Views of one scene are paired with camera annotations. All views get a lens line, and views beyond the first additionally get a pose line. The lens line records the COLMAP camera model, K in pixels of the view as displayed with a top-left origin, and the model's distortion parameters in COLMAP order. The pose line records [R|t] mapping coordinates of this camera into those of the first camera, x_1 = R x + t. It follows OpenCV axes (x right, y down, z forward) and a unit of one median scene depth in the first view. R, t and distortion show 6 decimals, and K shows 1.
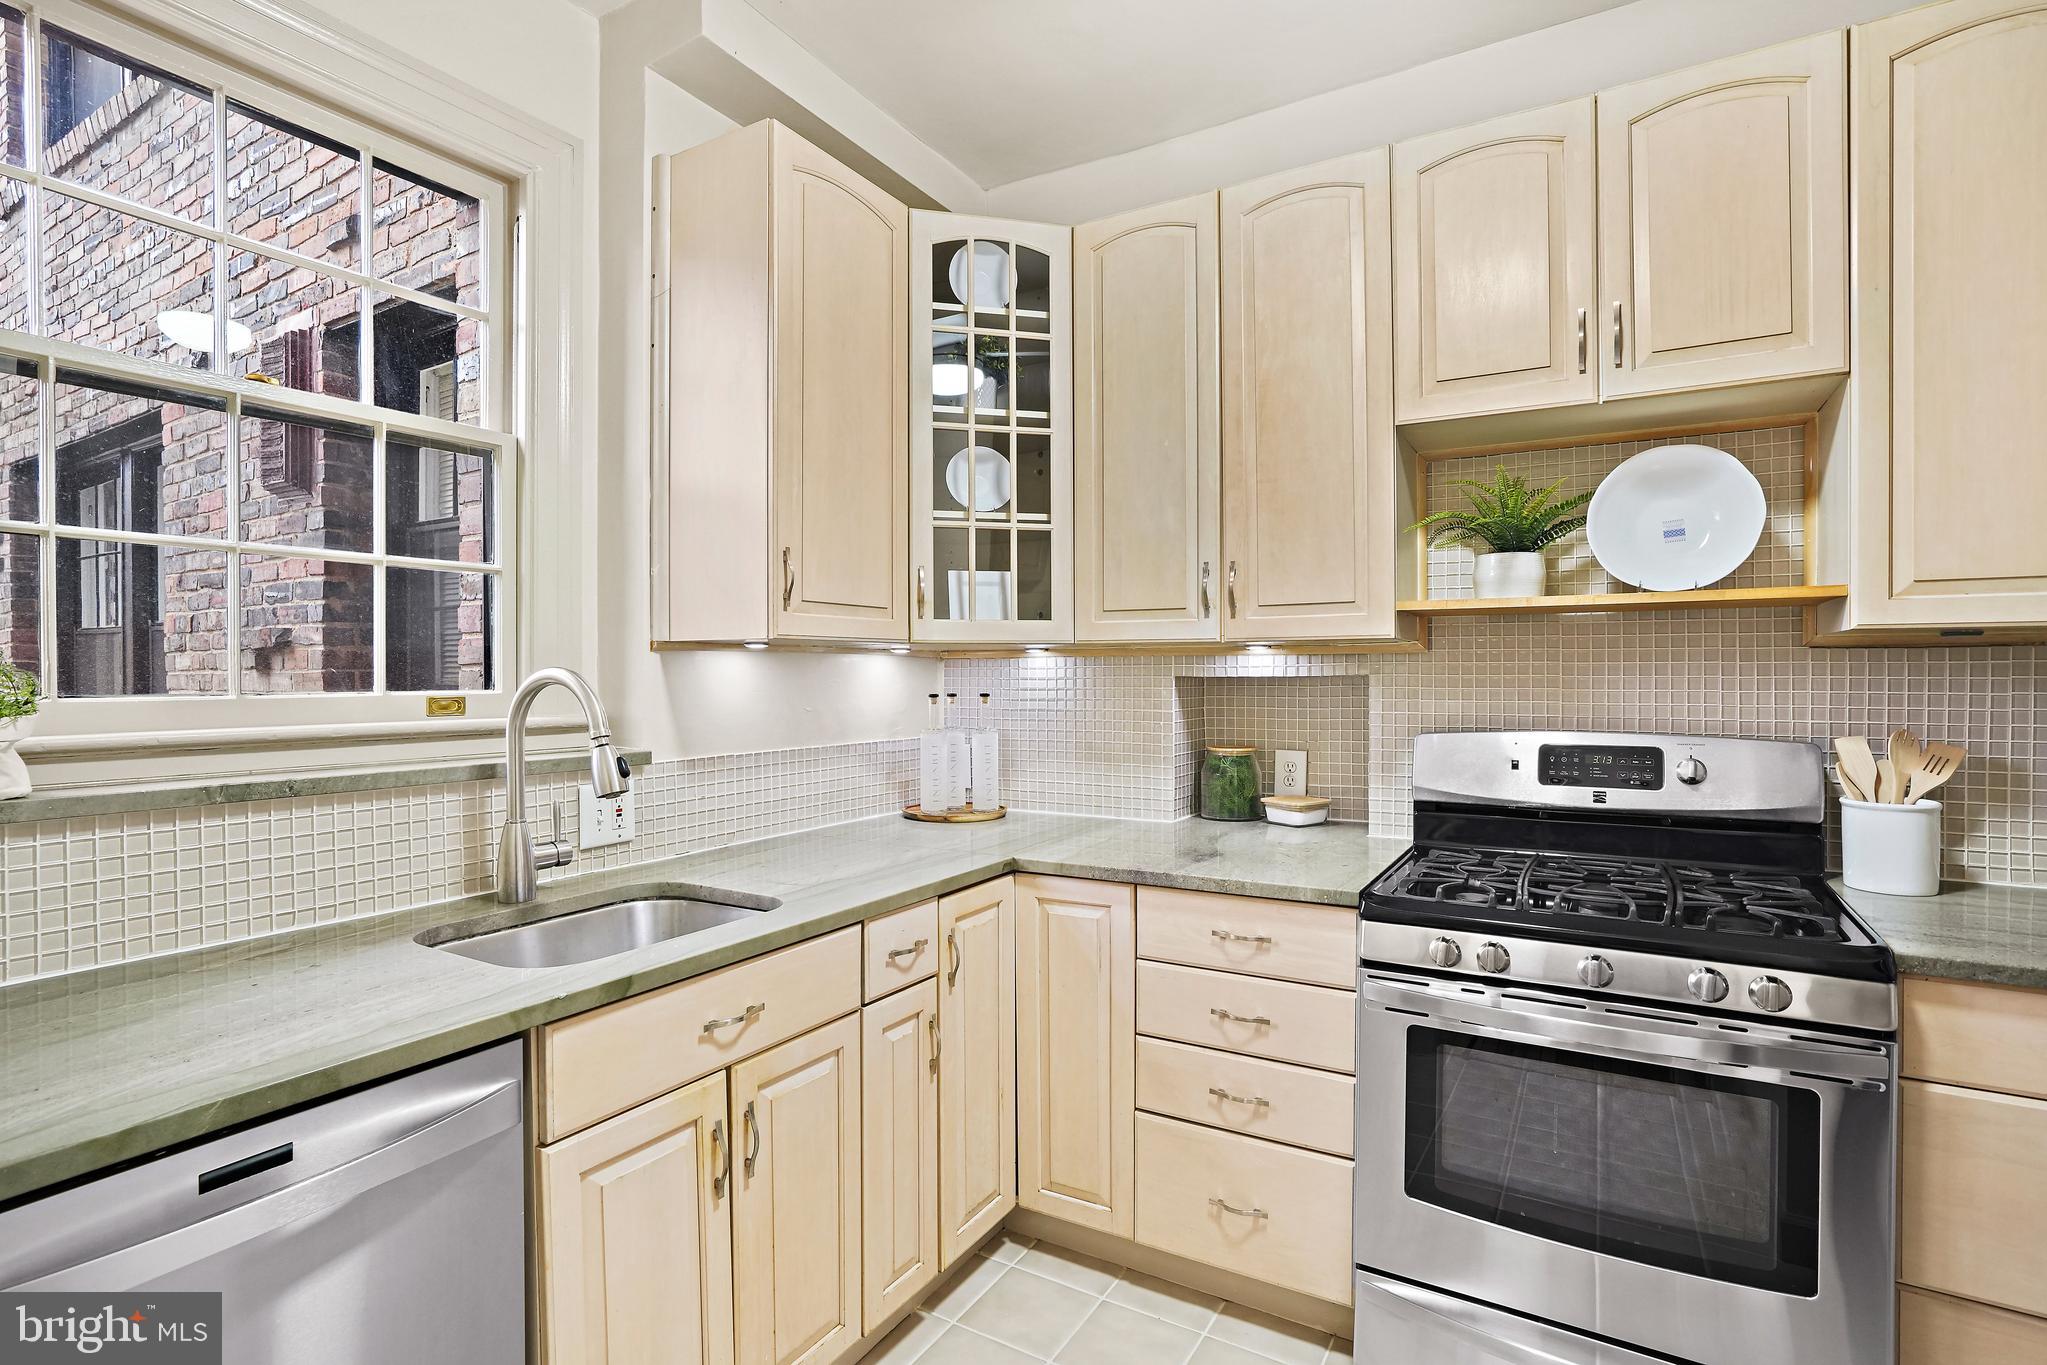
lens RADIAL K [[989.2, 0, 1023.5], [0, 989.2, 682.5], [0, 0, 1]] dist [-0.057020, 0.024690]
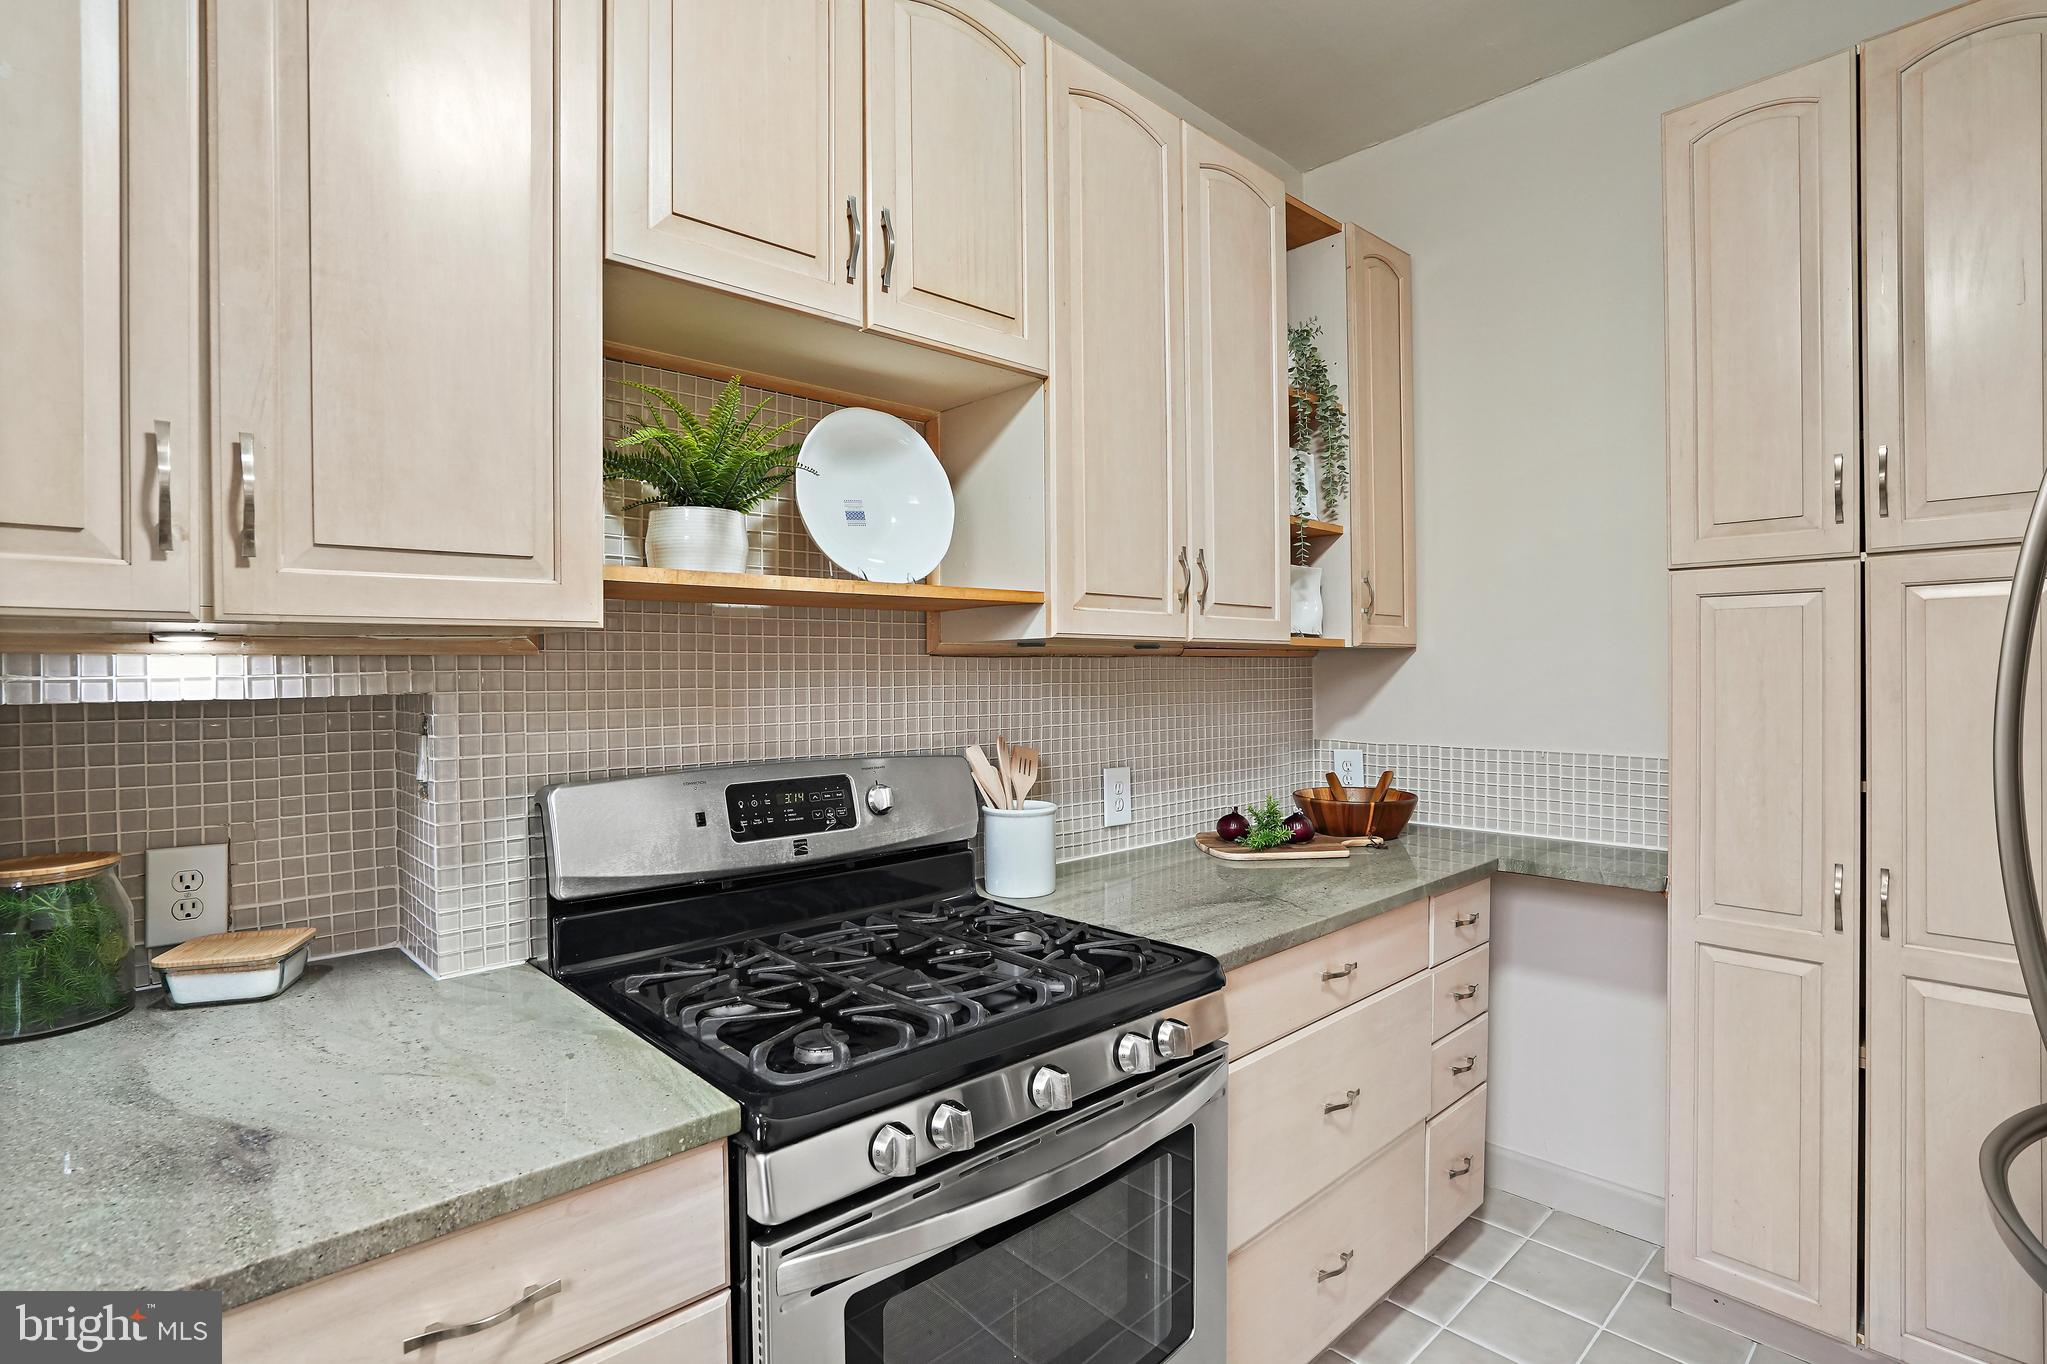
lens RADIAL K [[1006.9, 0, 1023.5], [0, 1006.9, 682.0], [0, 0, 1]] dist [-0.021914, 0.000097]
pose [[0.284566, -0.010669, 0.958597, -0.098370], [0.015128, 0.999864, 0.006637, -0.012596], [-0.958537, 0.012613, 0.284689, 0.519538]]
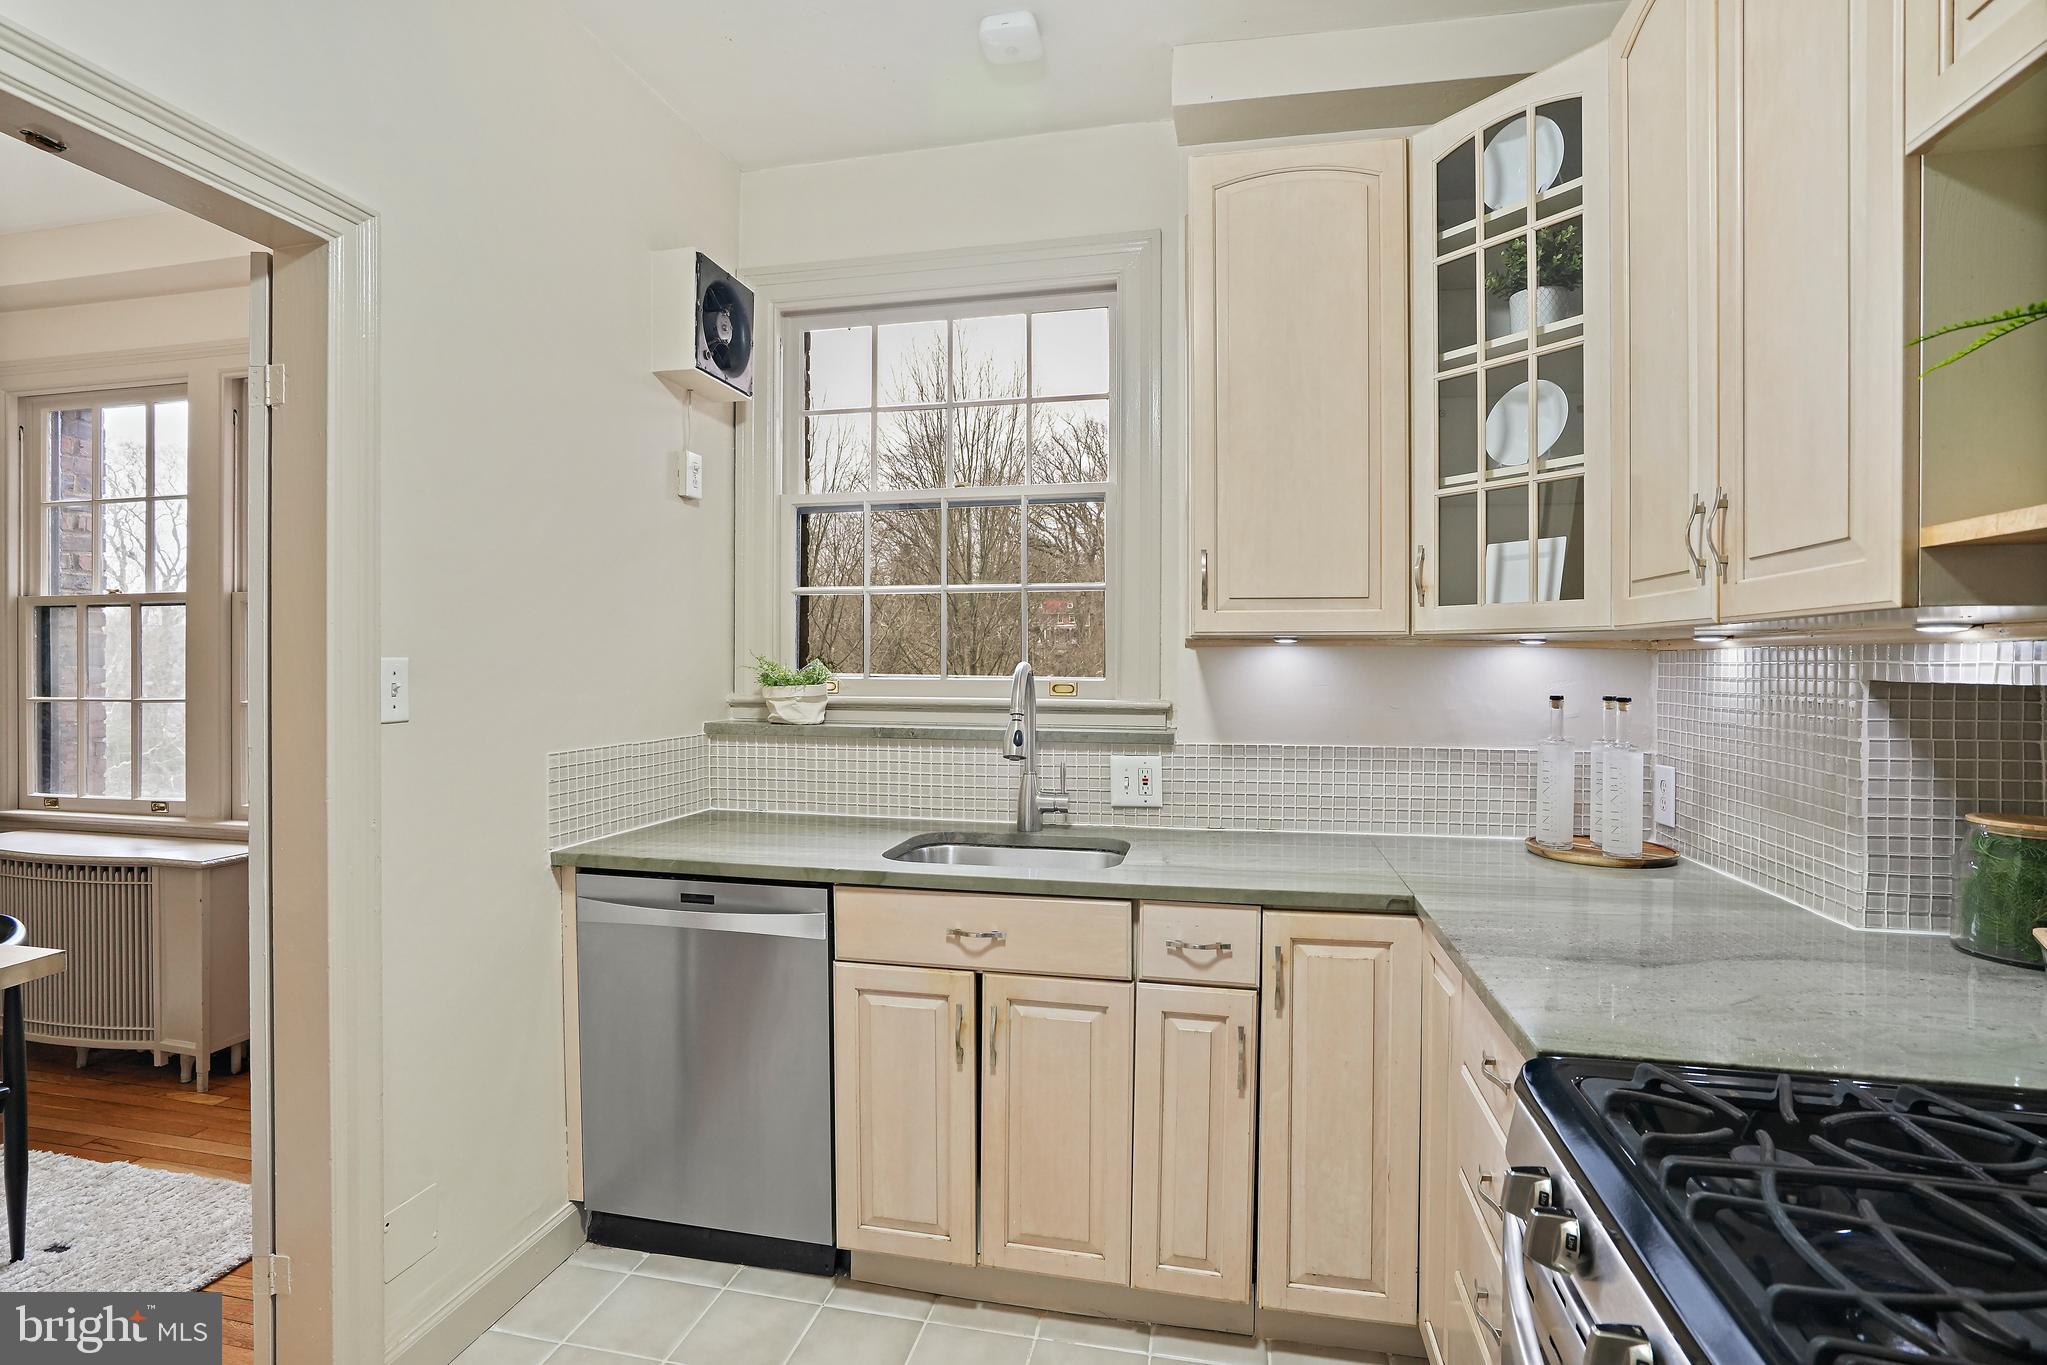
lens RADIAL K [[995.7, 0, 1011.1], [0, 995.7, 669.3], [0, 0, 1]] dist [-0.054601, 0.023656]
pose [[0.316445, 0.012045, -0.948534, 0.593875], [-0.012126, 0.999889, 0.008652, -0.012785], [0.948533, 0.008764, 0.316556, 0.383559]]
